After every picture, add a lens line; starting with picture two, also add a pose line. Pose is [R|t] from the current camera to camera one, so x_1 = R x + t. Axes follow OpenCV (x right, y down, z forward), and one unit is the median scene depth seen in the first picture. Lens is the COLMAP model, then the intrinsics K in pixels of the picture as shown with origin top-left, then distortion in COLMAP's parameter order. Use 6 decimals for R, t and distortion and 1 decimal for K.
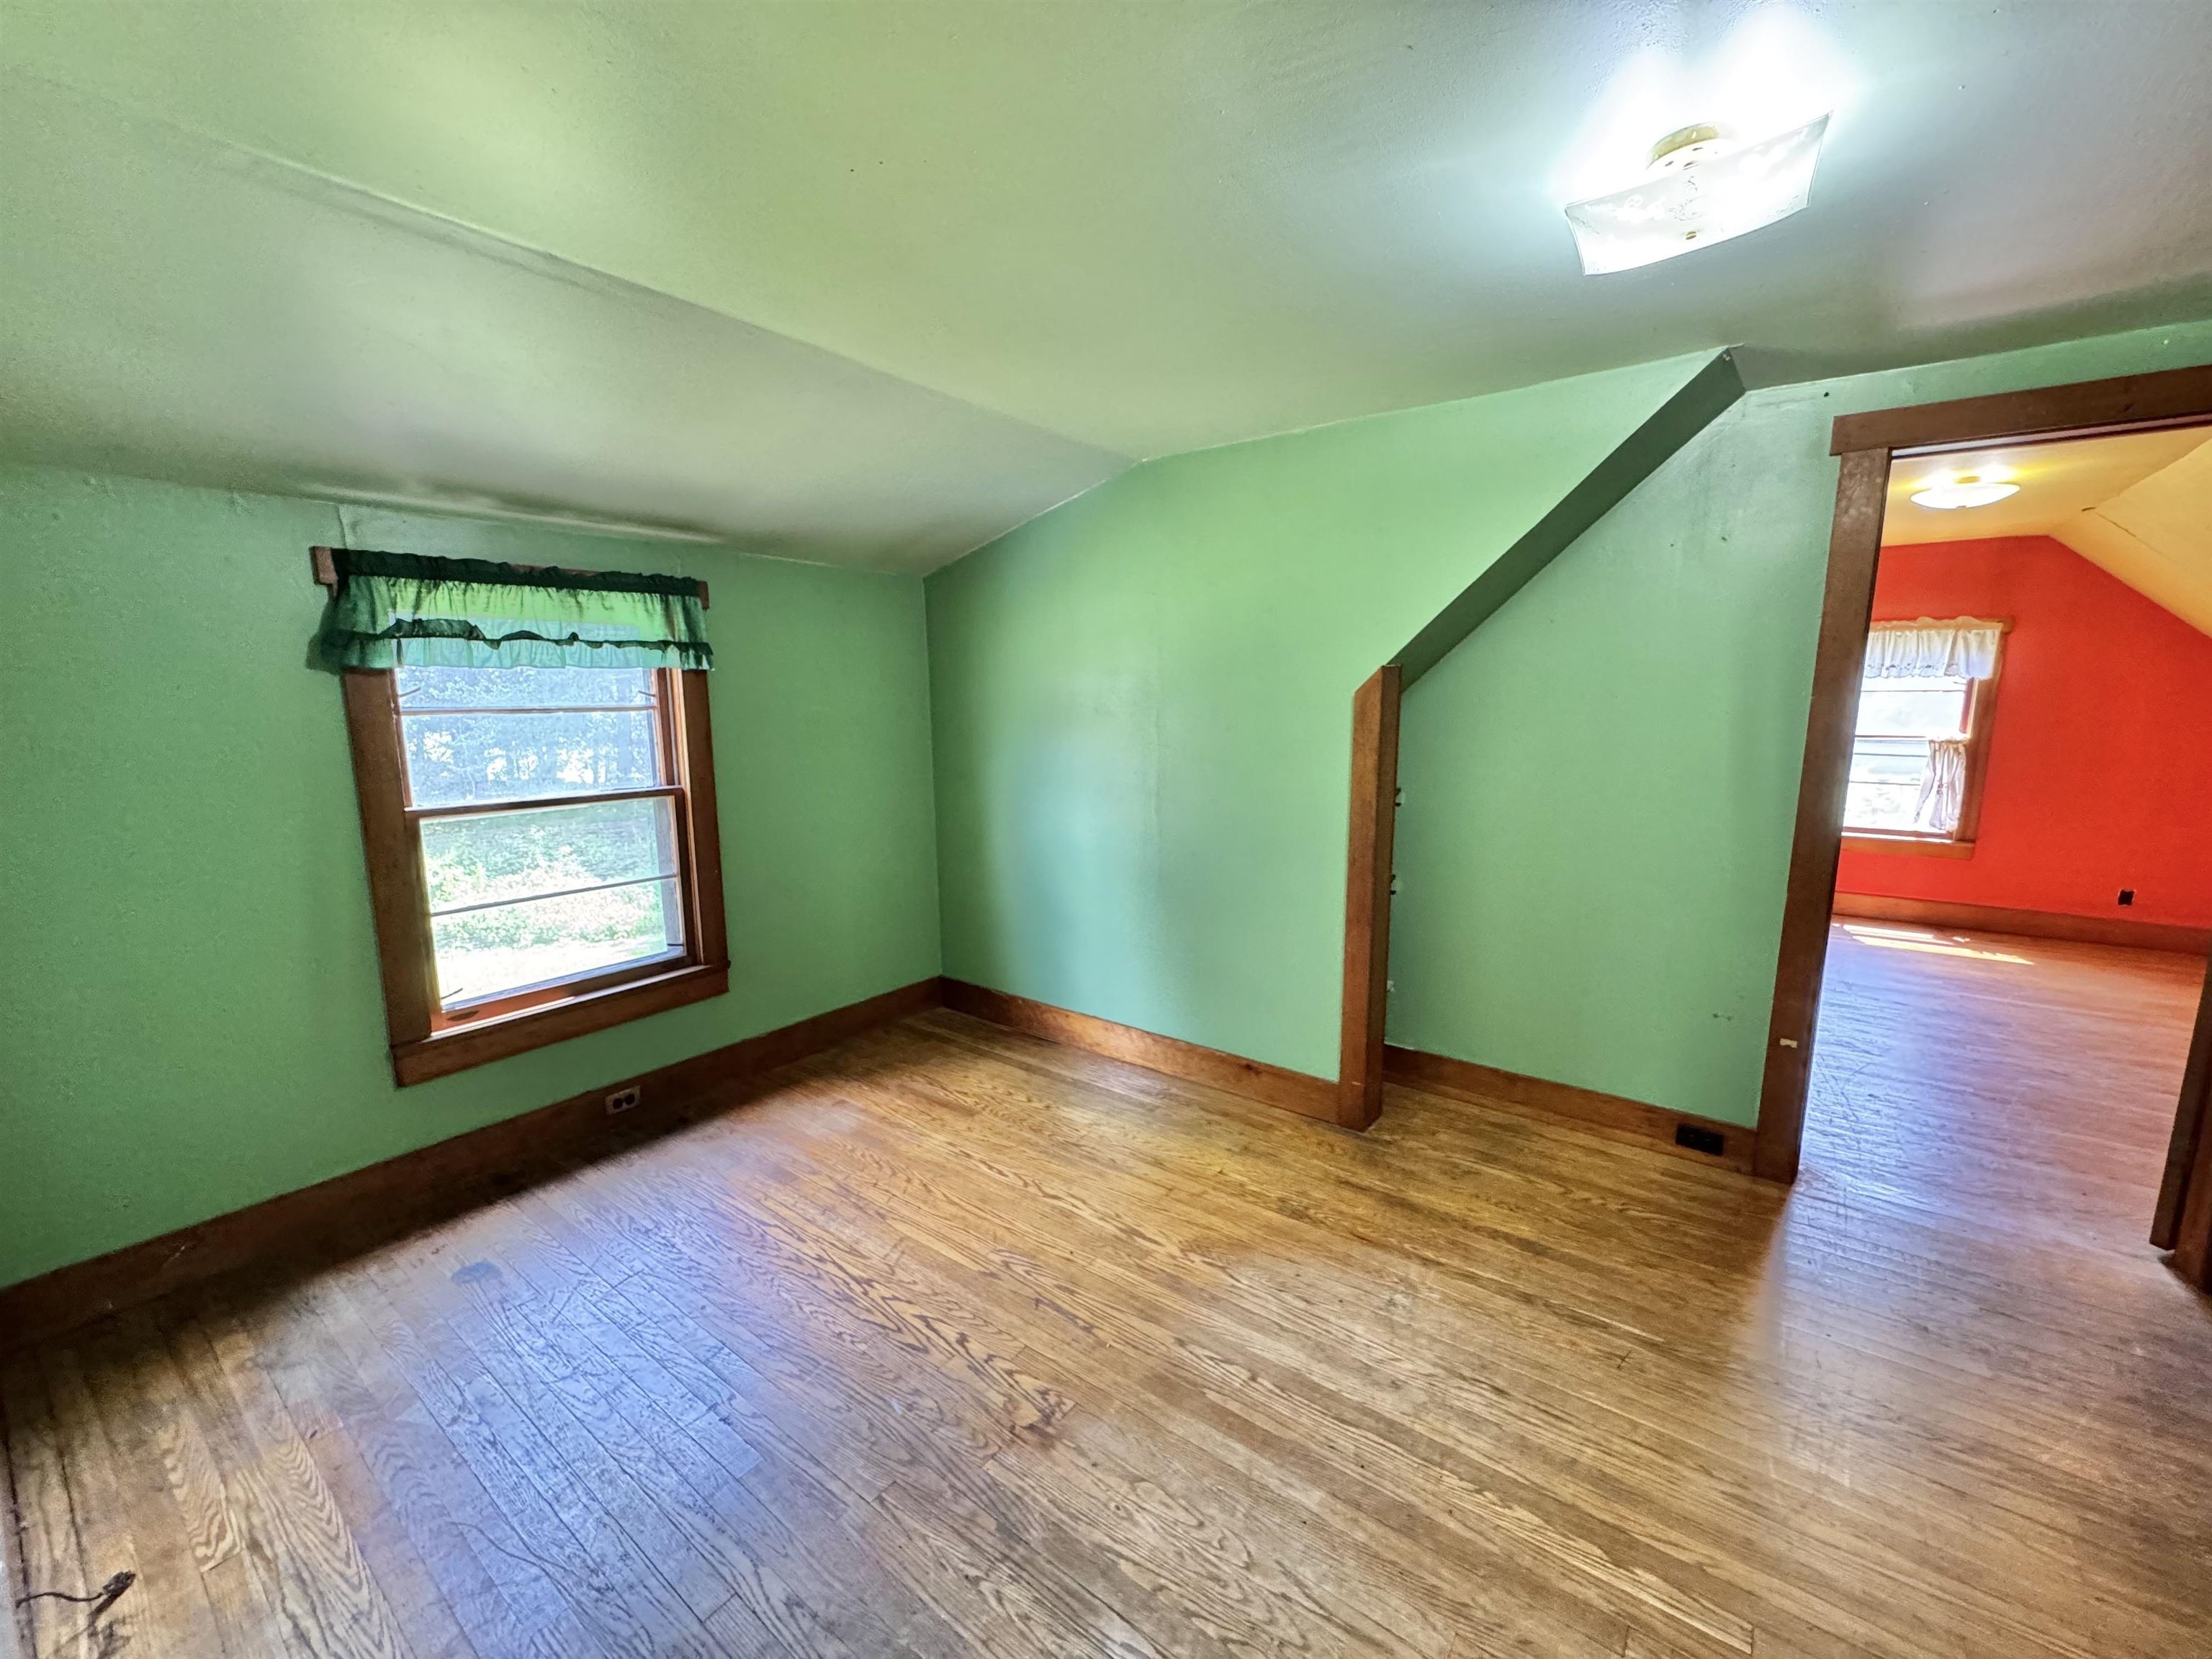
lens RADIAL K [[884.6, 0, 1102.9], [0, 884.6, 826.8], [0, 0, 1]] dist [-0.004128, 0.001009]
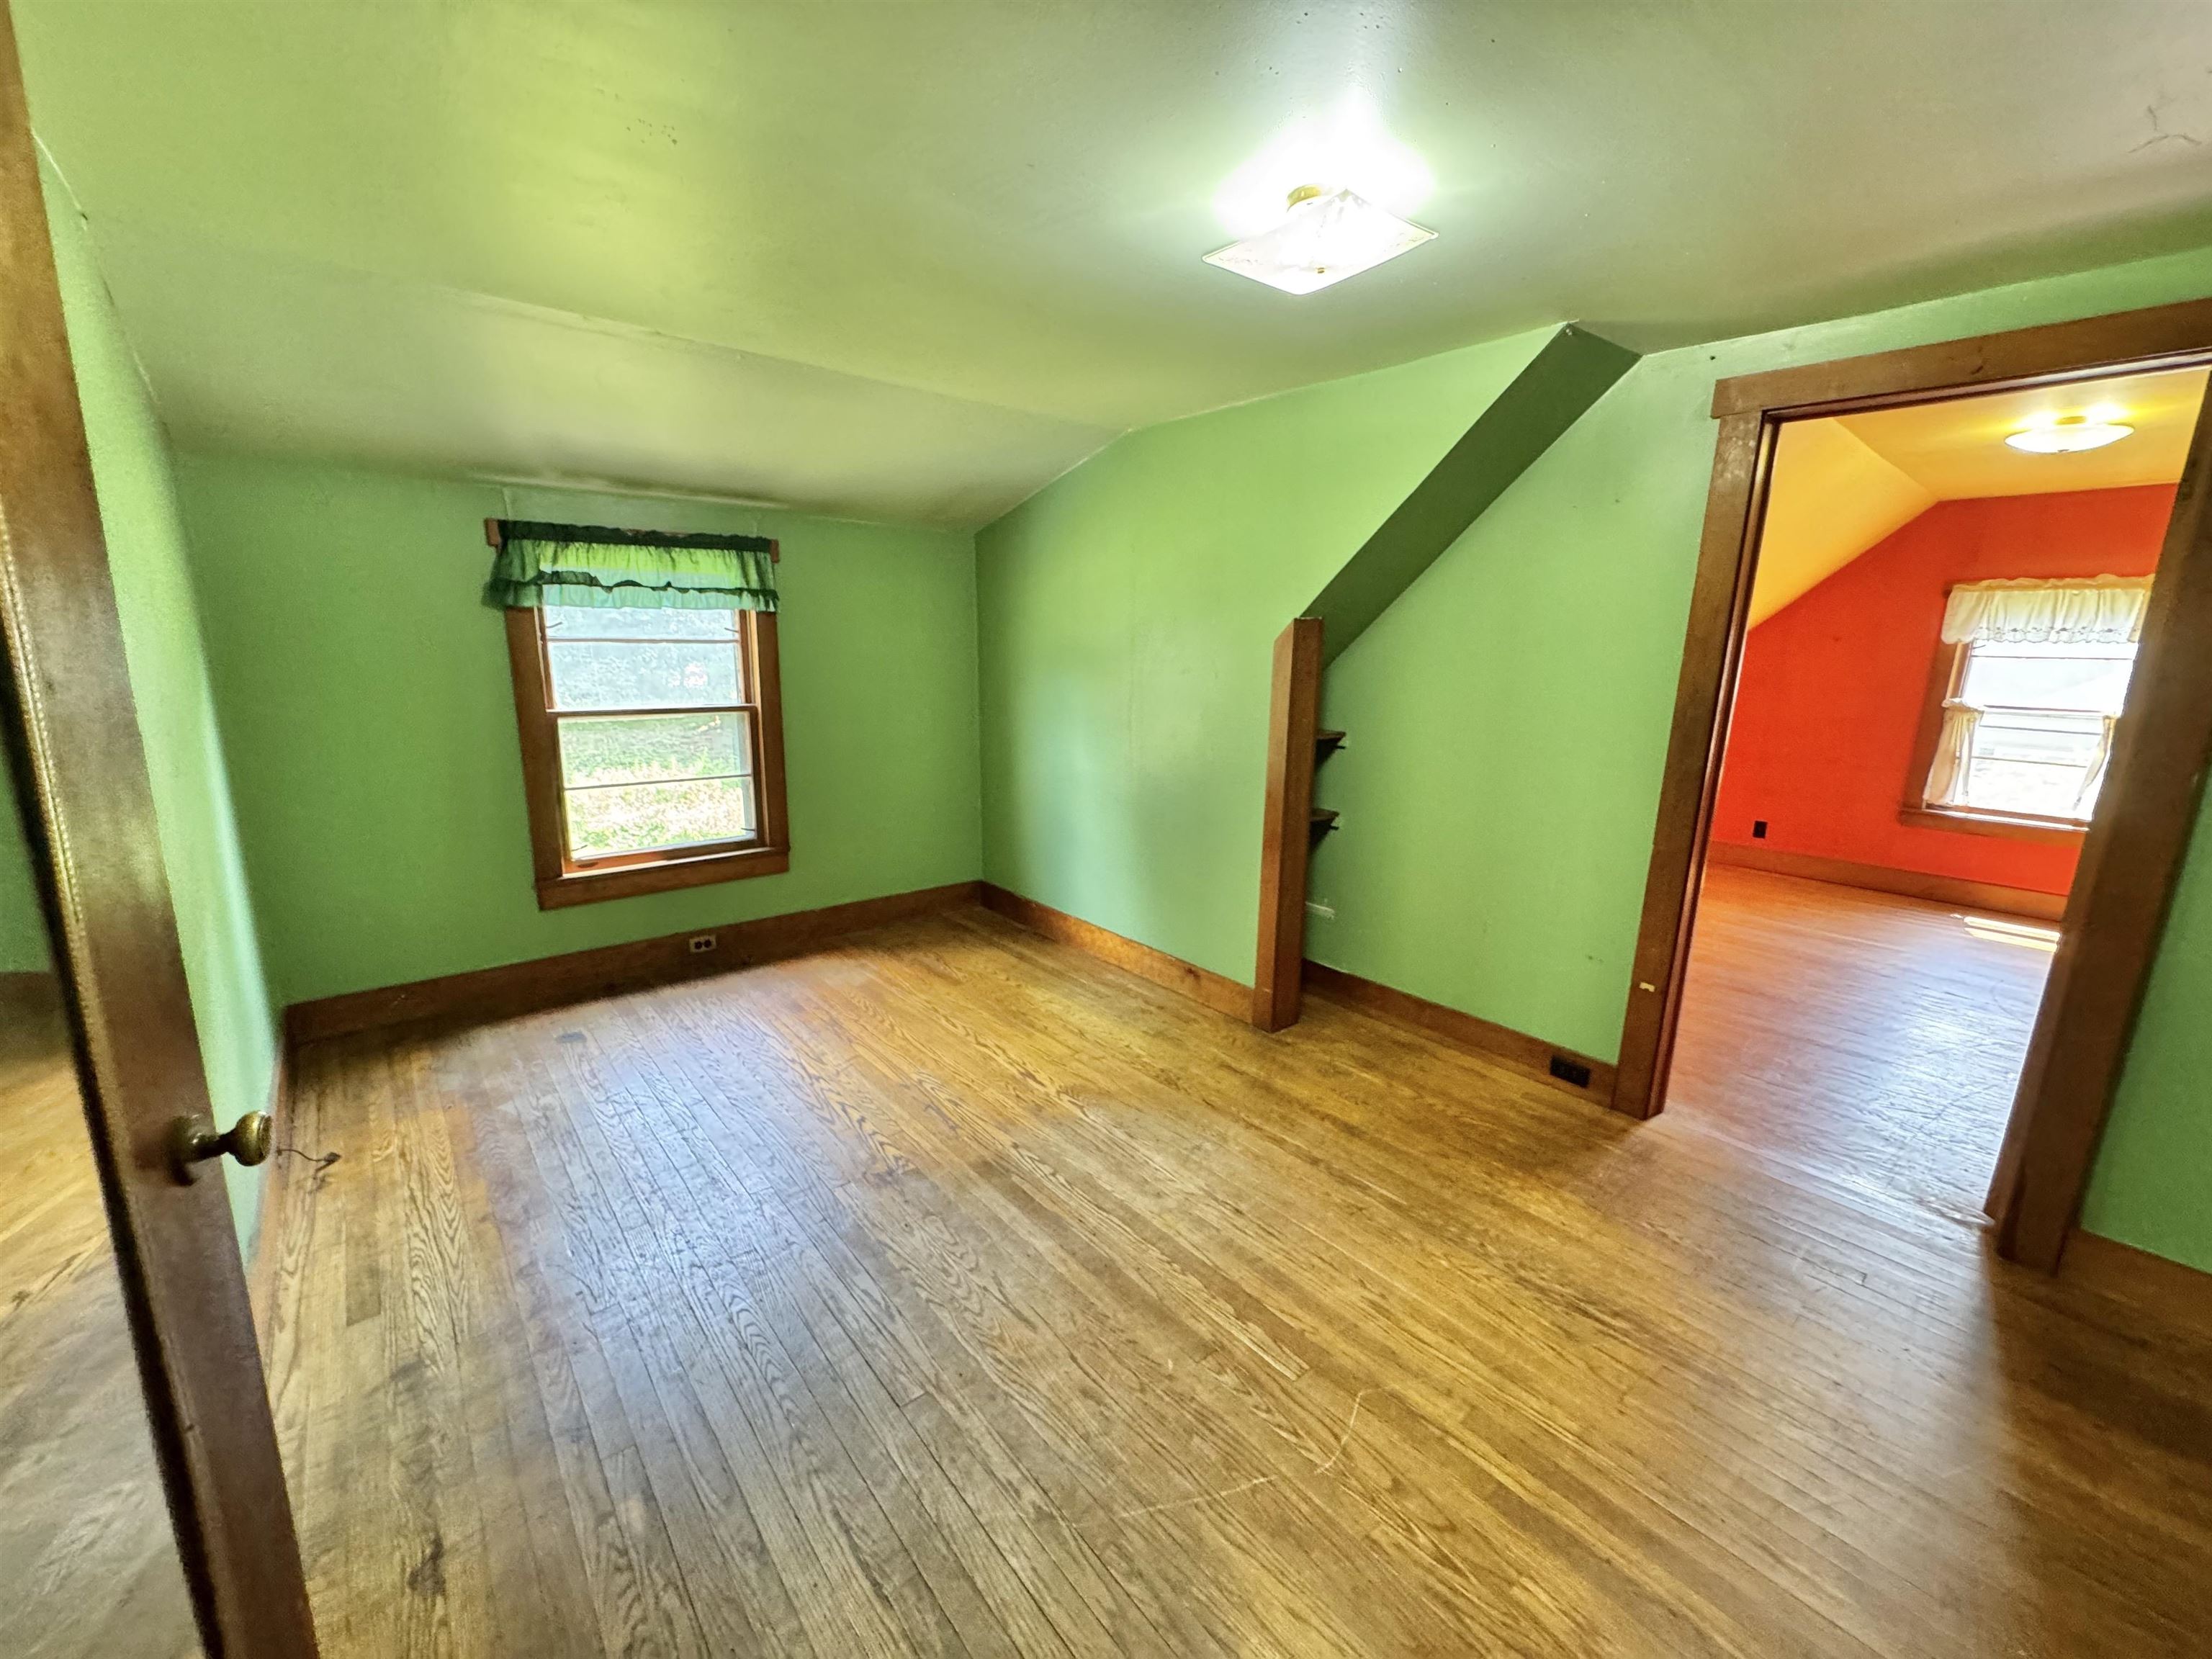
lens RADIAL K [[884.6, 0, 1102.5], [0, 884.6, 825.3], [0, 0, 1]] dist [-0.004128, 0.001009]
pose [[0.974354, 0.068648, -0.214292, 0.344692], [-0.056389, 0.996431, 0.062809, 0.022295], [0.217839, -0.049115, 0.974748, -0.156519]]
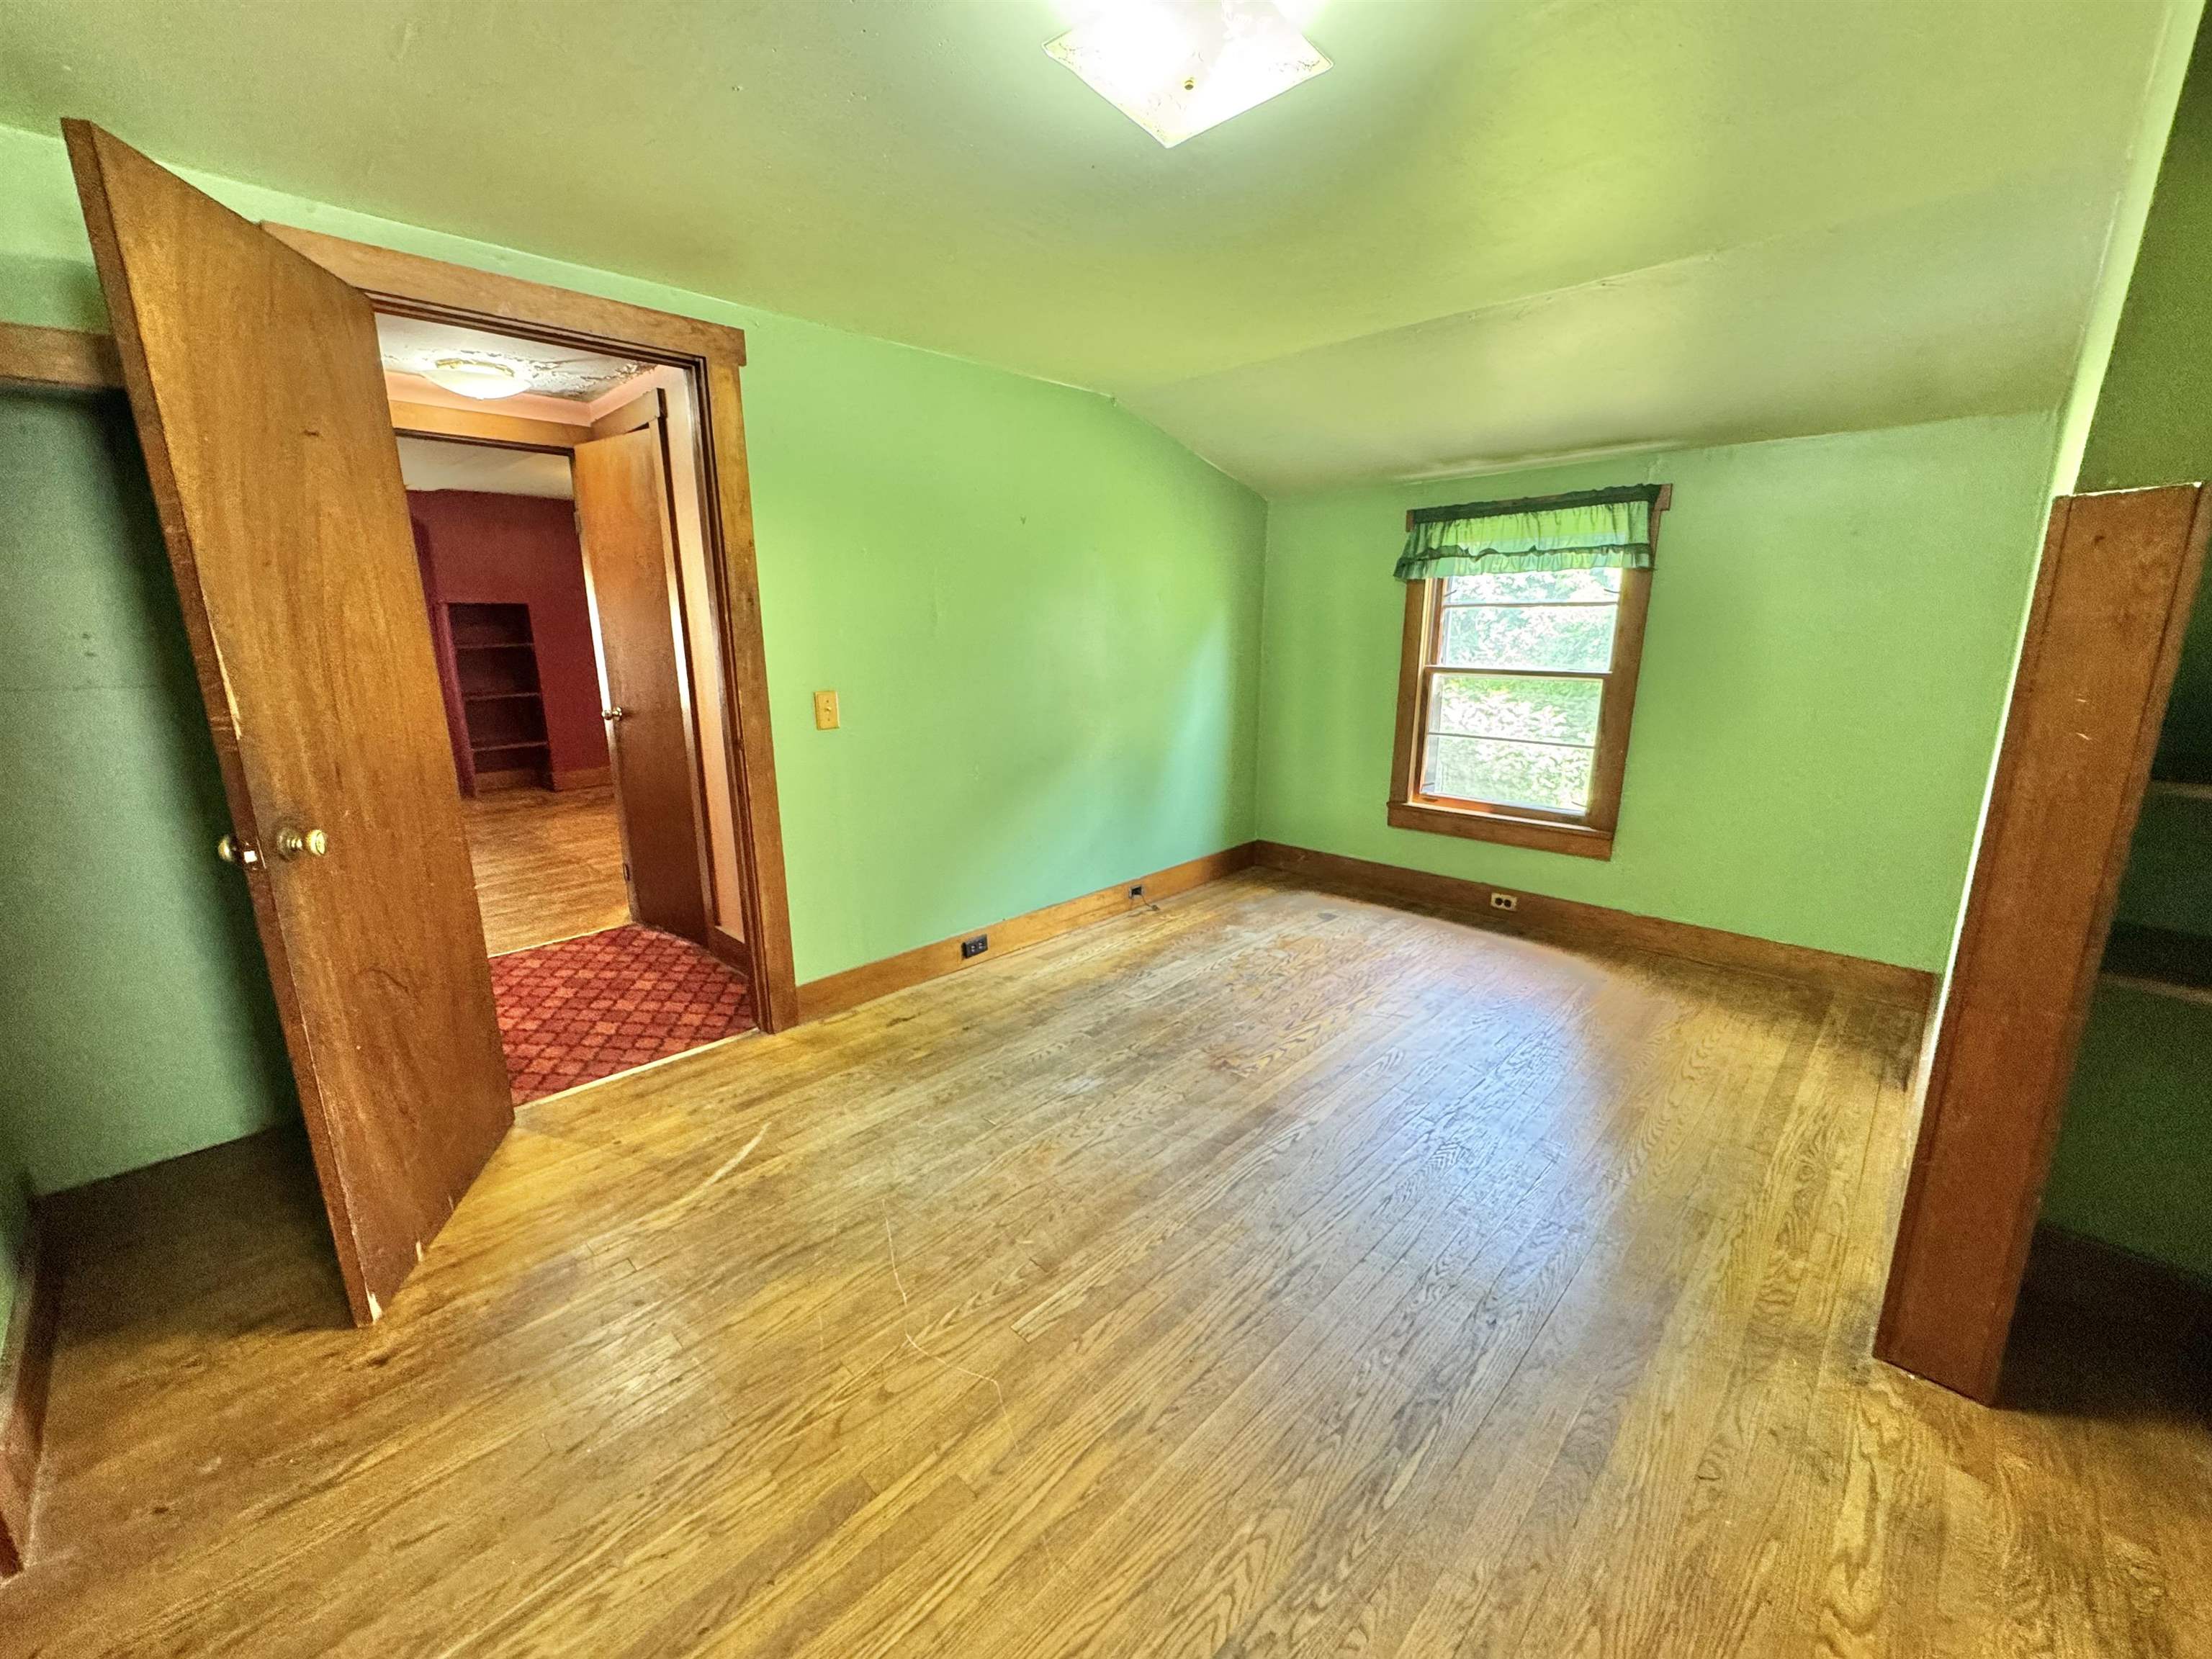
lens RADIAL K [[884.6, 0, 1107.5], [0, 884.6, 825.7], [0, 0, 1]] dist [-0.004128, 0.001009]
pose [[-0.113386, 0.234038, -0.965593, 0.909914], [-0.141622, 0.958130, 0.248860, -0.056885], [0.983406, 0.164966, -0.075494, 0.562821]]
